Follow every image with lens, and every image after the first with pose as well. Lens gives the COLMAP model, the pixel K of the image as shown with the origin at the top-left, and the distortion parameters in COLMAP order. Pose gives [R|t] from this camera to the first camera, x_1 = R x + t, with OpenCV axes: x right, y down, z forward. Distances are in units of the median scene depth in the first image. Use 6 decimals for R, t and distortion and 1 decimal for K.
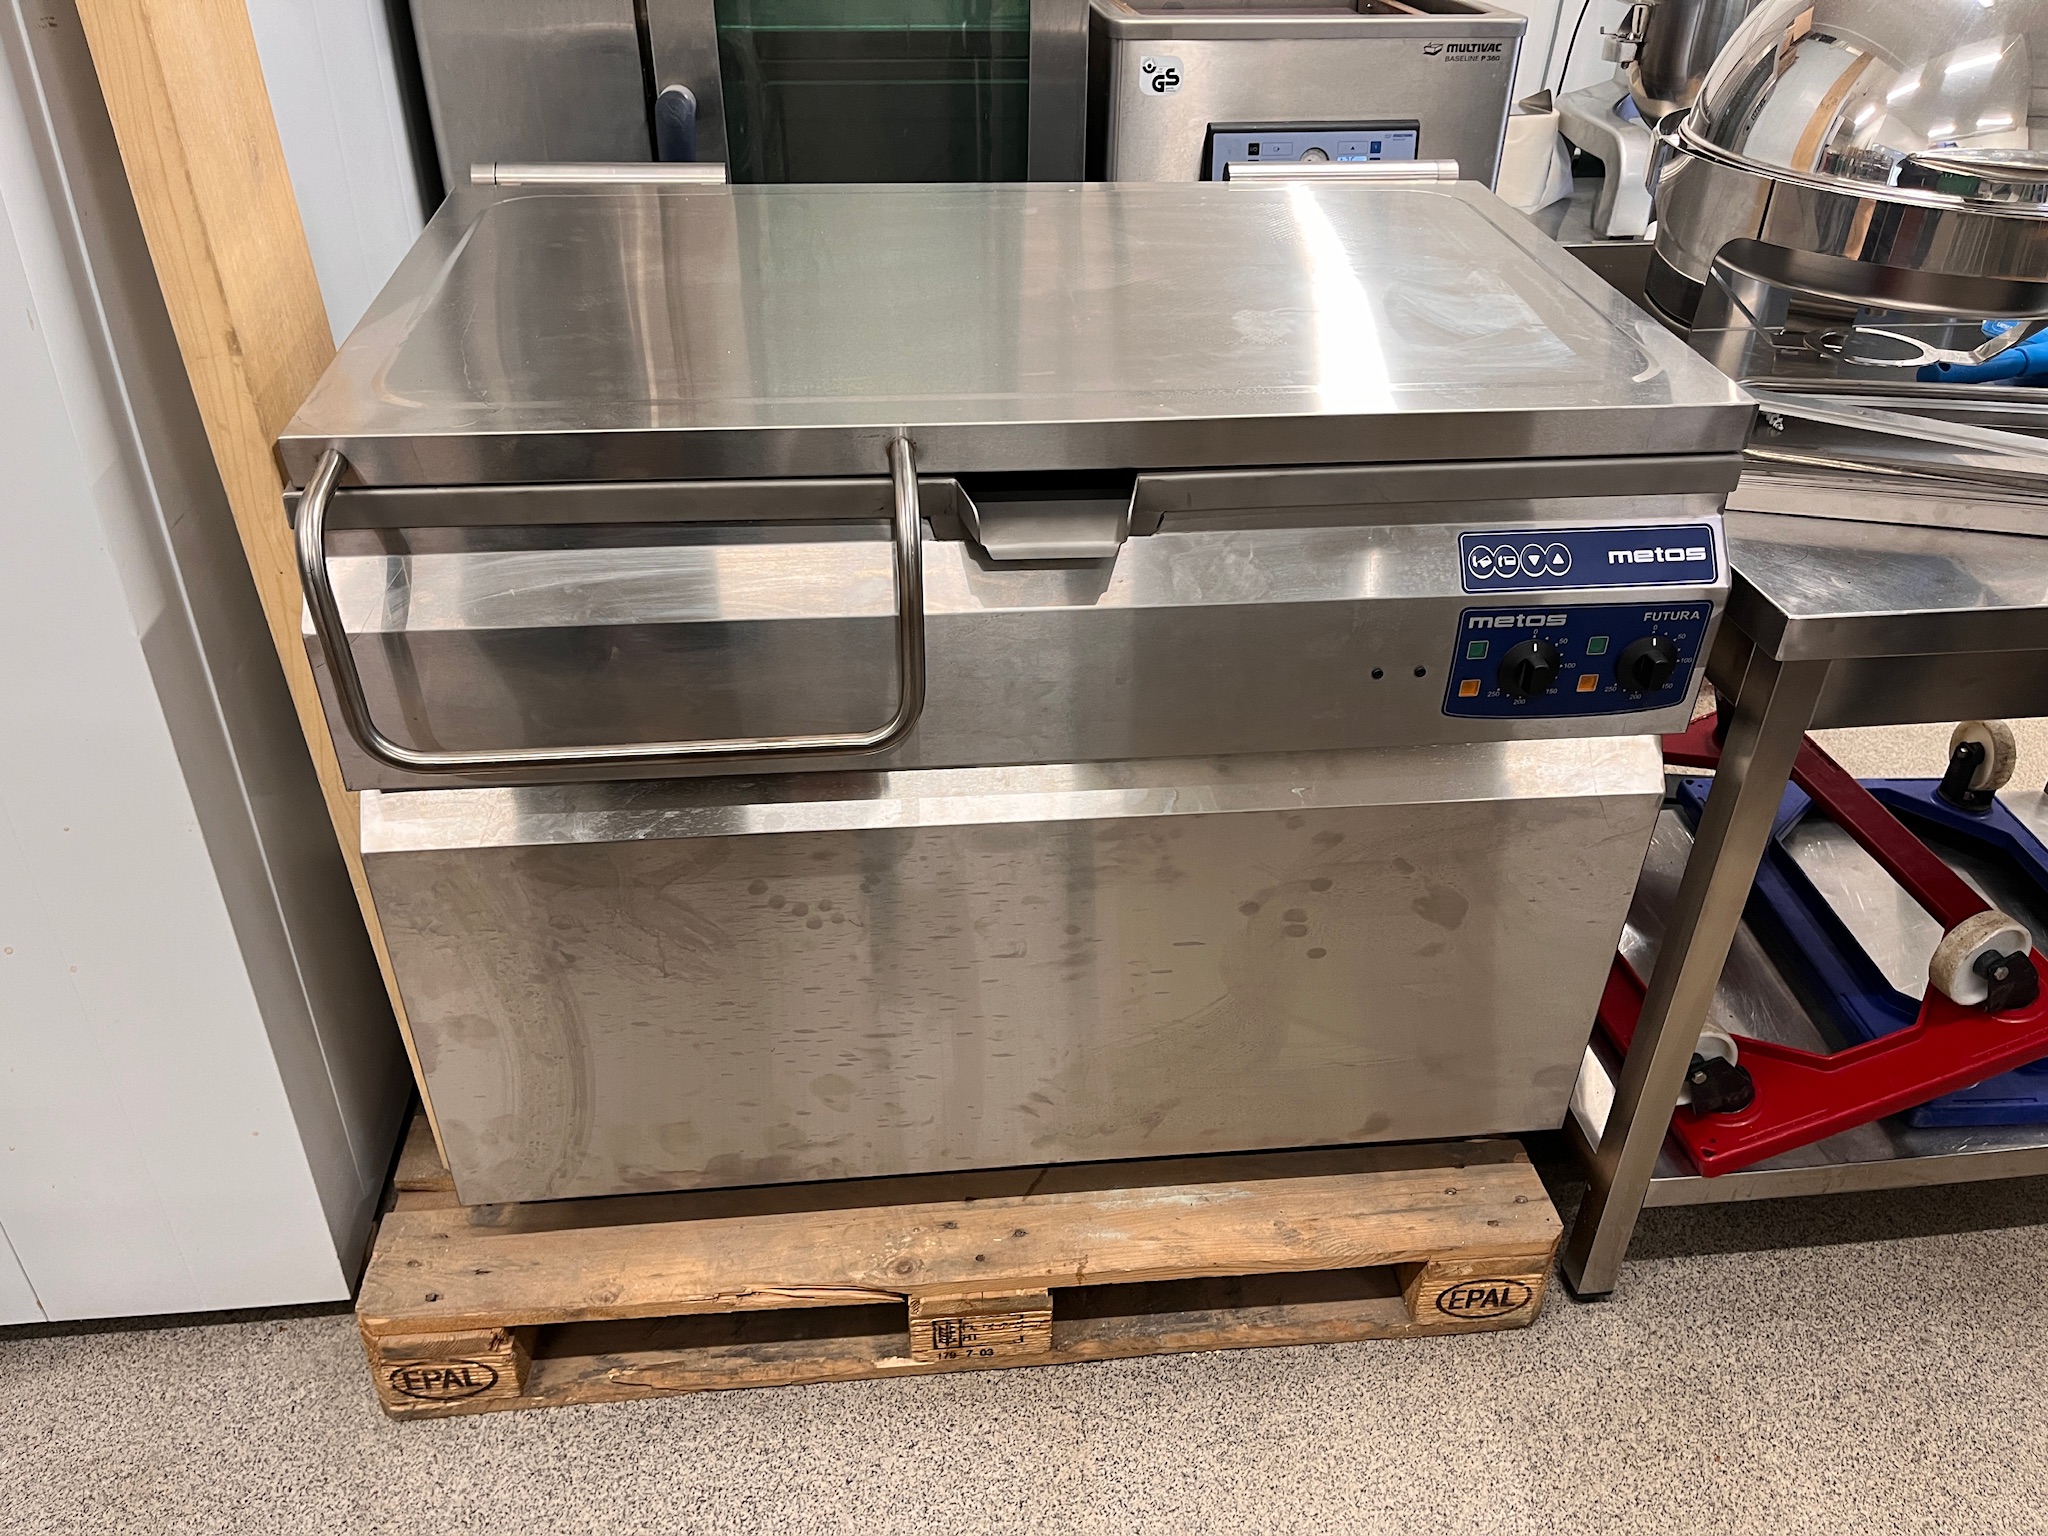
lens RADIAL K [[1554.8, 0, 1030.4], [0, 1554.8, 771.6], [0, 0, 1]] dist [0.072095, -0.107500]
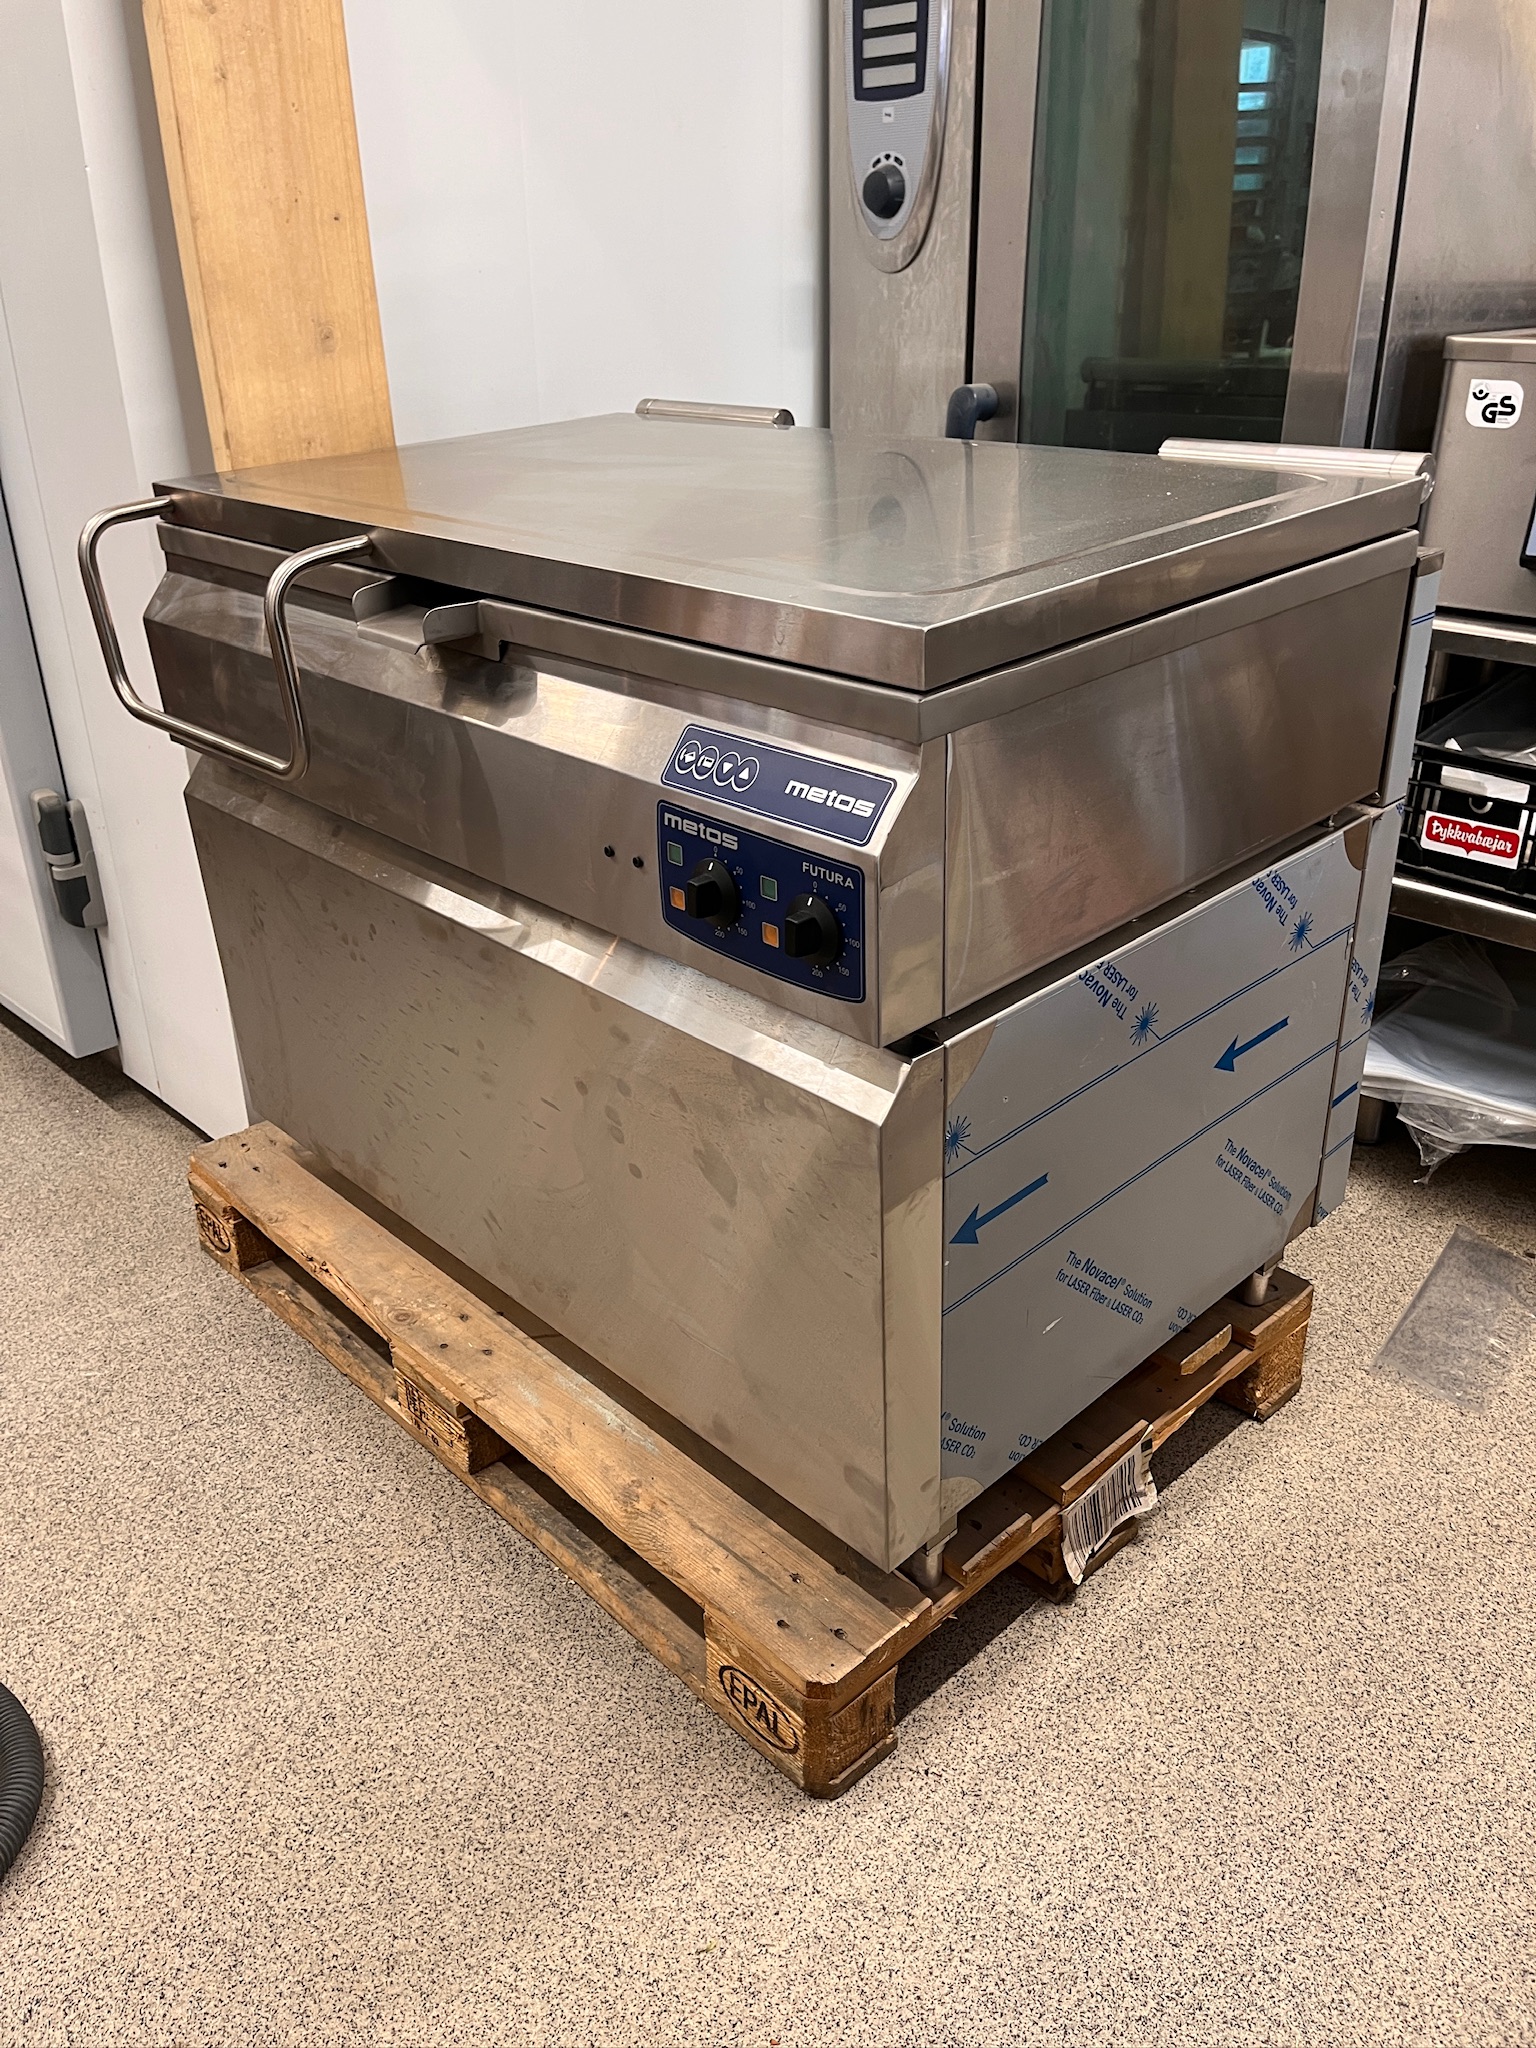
lens RADIAL K [[1554.8, 0, 753.6], [0, 1554.8, 1015.6], [0, 0, 1]] dist [0.072095, -0.107500]
pose [[0.601870, 0.322733, -0.730477, 0.863606], [-0.409108, 0.910165, 0.065040, -0.059211], [0.685845, 0.259699, 0.679833, 0.371263]]
